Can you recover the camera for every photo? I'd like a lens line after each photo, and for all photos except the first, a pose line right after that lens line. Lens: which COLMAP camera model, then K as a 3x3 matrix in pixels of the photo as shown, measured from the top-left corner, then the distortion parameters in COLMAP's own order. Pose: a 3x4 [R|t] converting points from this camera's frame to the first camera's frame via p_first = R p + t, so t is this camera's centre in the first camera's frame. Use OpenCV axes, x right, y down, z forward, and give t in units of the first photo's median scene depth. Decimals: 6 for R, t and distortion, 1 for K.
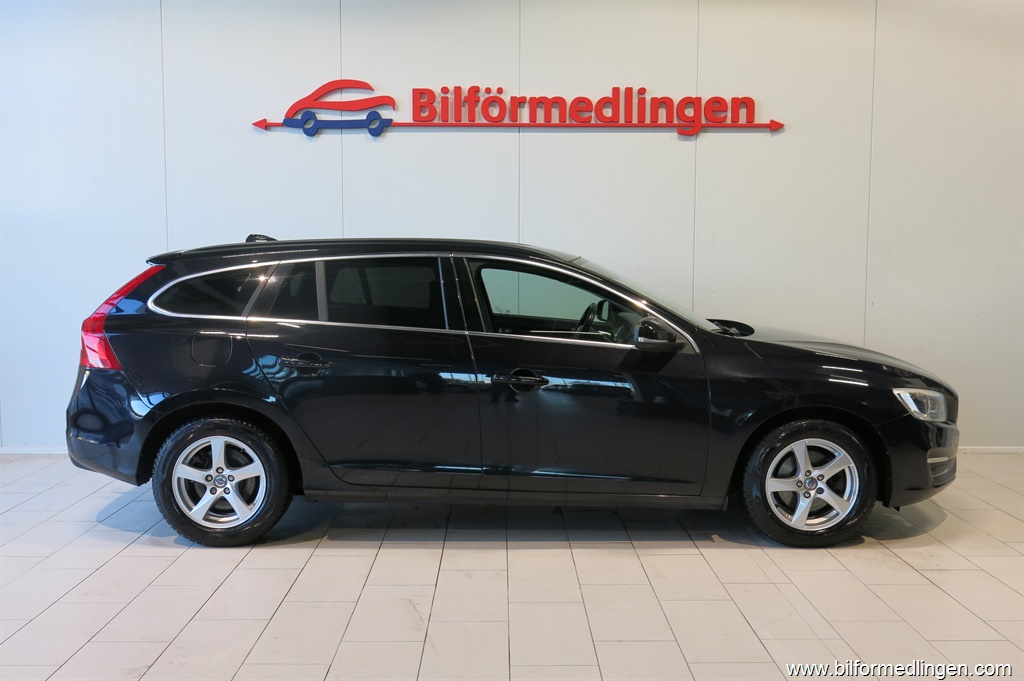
lens RADIAL K [[972.2, 0, 512.0], [0, 972.2, 340.5], [0, 0, 1]] dist [-0.003637, -0.006407]
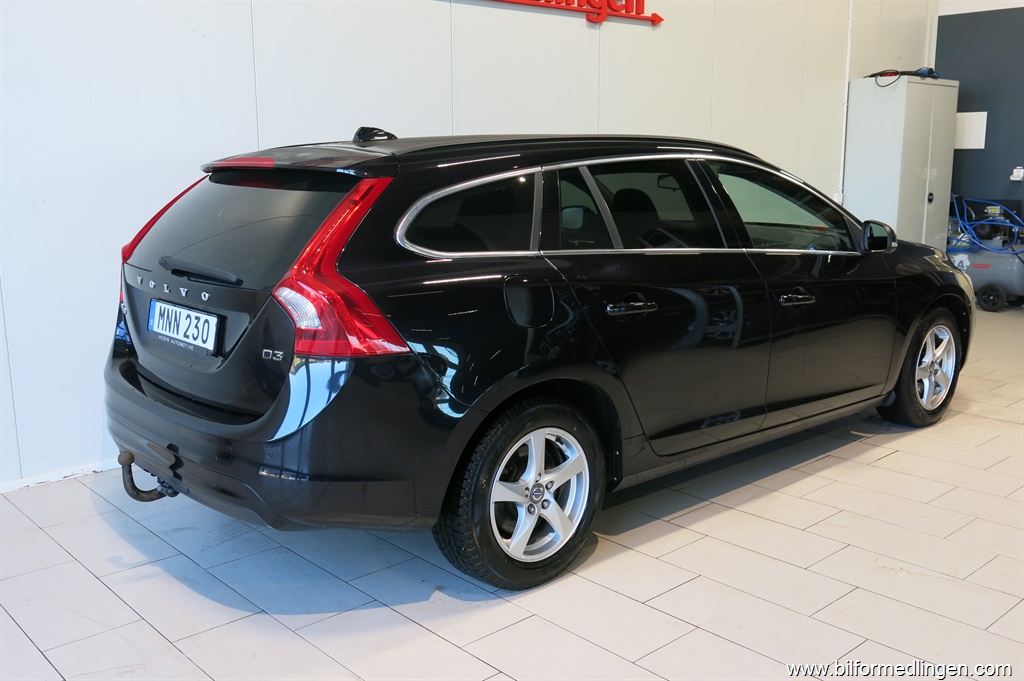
lens RADIAL K [[972.2, 0, 512.0], [0, 972.2, 340.5], [0, 0, 1]] dist [-0.003637, -0.006407]
pose [[0.743904, -0.133943, 0.654726, -0.733306], [0.066501, 0.989683, 0.126909, -0.049386], [-0.664969, -0.050868, 0.745137, 0.494645]]
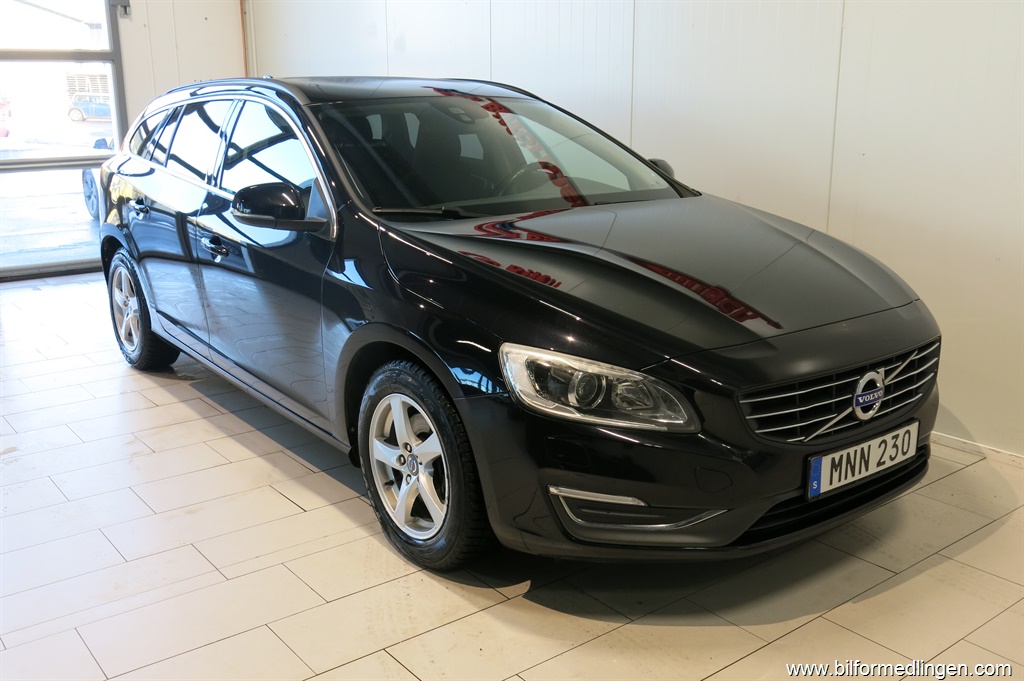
lens RADIAL K [[972.2, 0, 512.0], [0, 972.2, 340.5], [0, 0, 1]] dist [-0.003637, -0.006407]
pose [[0.610001, 0.190328, -0.769204, 0.799086], [-0.064184, 0.979404, 0.191439, -0.055623], [0.789797, -0.067407, 0.609653, 0.656193]]
